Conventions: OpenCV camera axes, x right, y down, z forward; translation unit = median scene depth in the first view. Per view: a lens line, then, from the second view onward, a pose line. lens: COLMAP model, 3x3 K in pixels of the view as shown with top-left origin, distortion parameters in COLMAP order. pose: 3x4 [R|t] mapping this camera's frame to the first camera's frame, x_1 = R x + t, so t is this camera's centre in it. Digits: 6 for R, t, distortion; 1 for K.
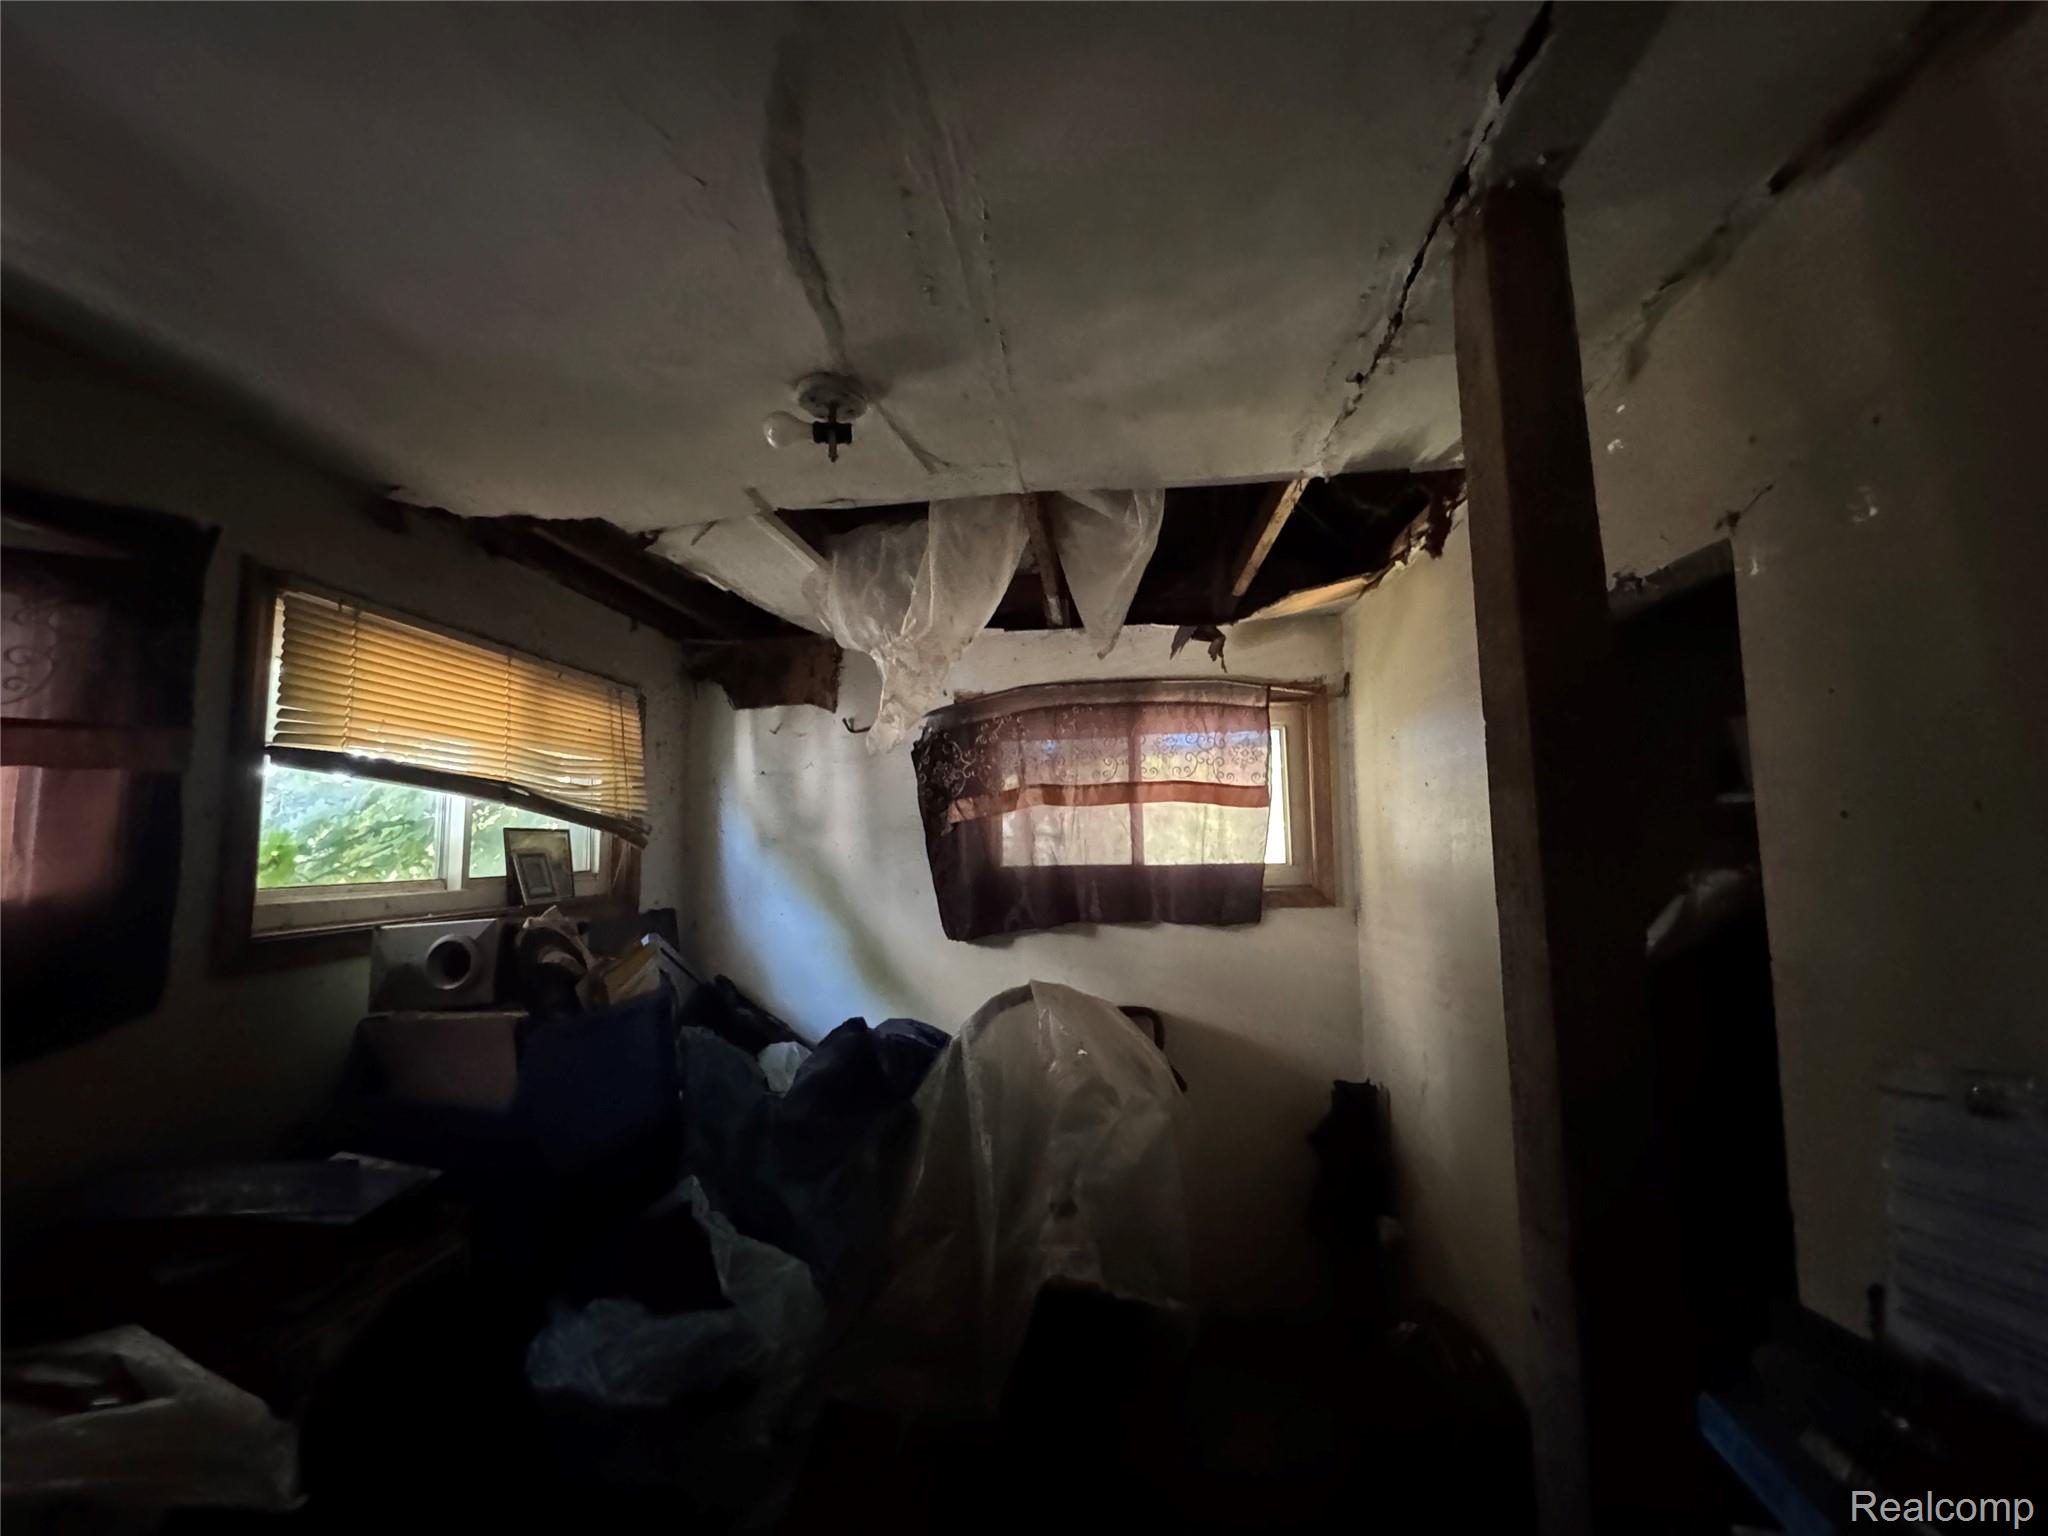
lens RADIAL K [[818.2, 0, 1024.0], [0, 818.2, 768.0], [0, 0, 1]] dist [-0.001343, -0.000603]
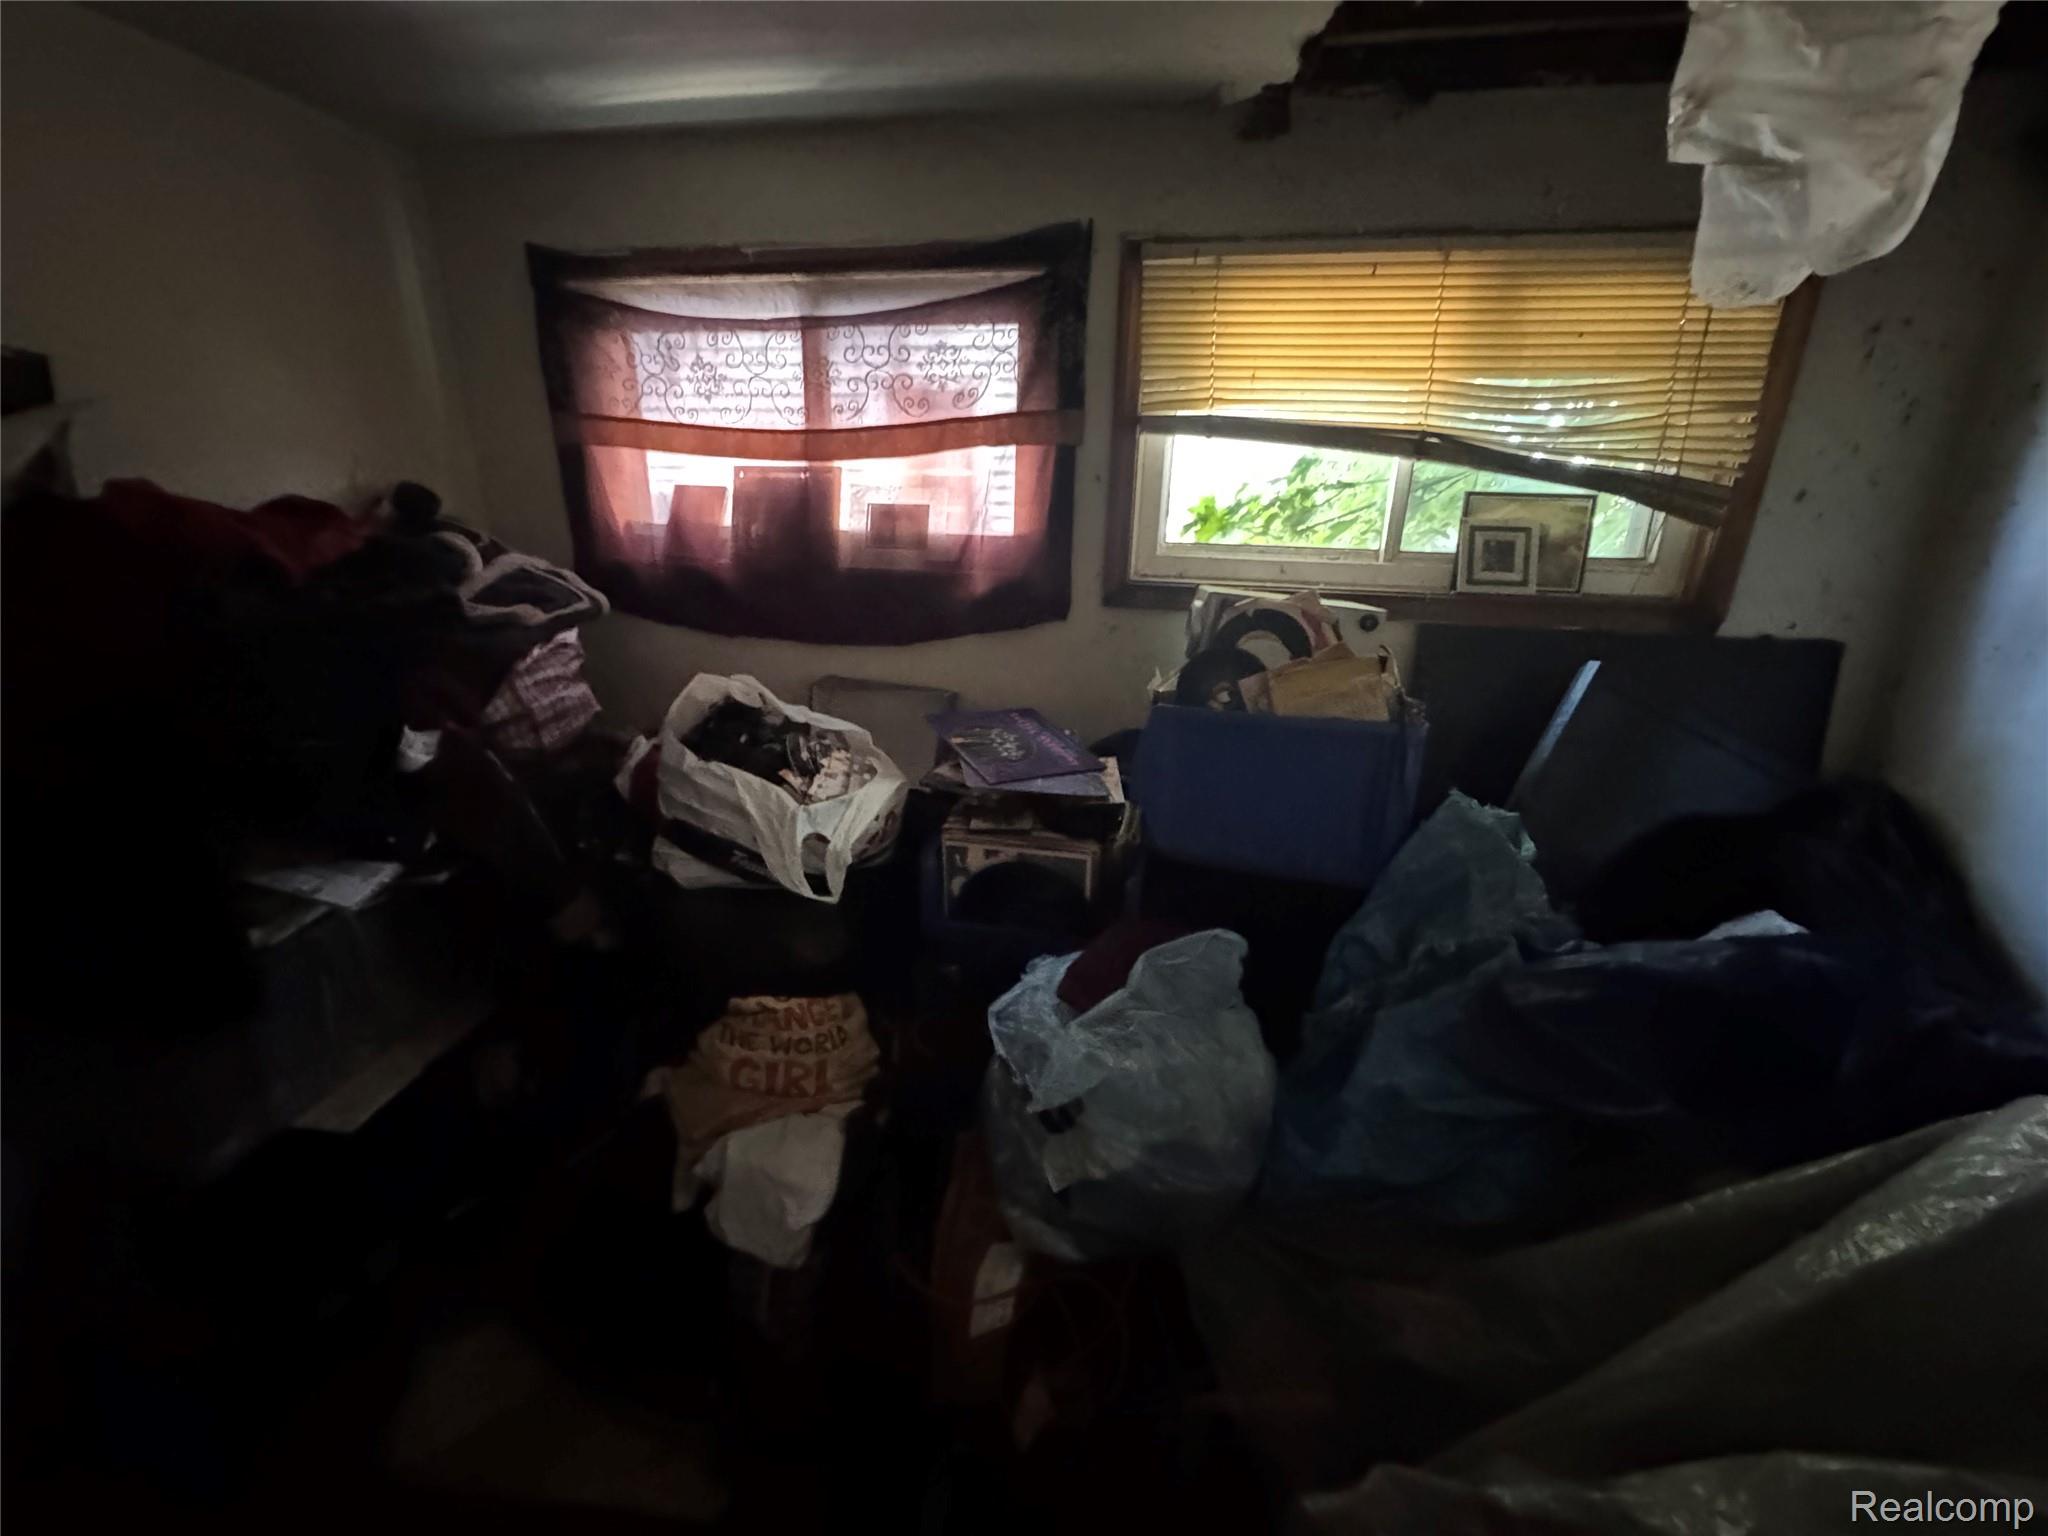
lens RADIAL K [[818.2, 0, 1024.0], [0, 818.2, 768.0], [0, 0, 1]] dist [-0.001343, -0.000603]
pose [[-0.071829, 0.293570, -0.953235, 0.254647], [0.063439, 0.955113, 0.289368, 0.075649], [0.995397, -0.039687, -0.087229, 0.658605]]
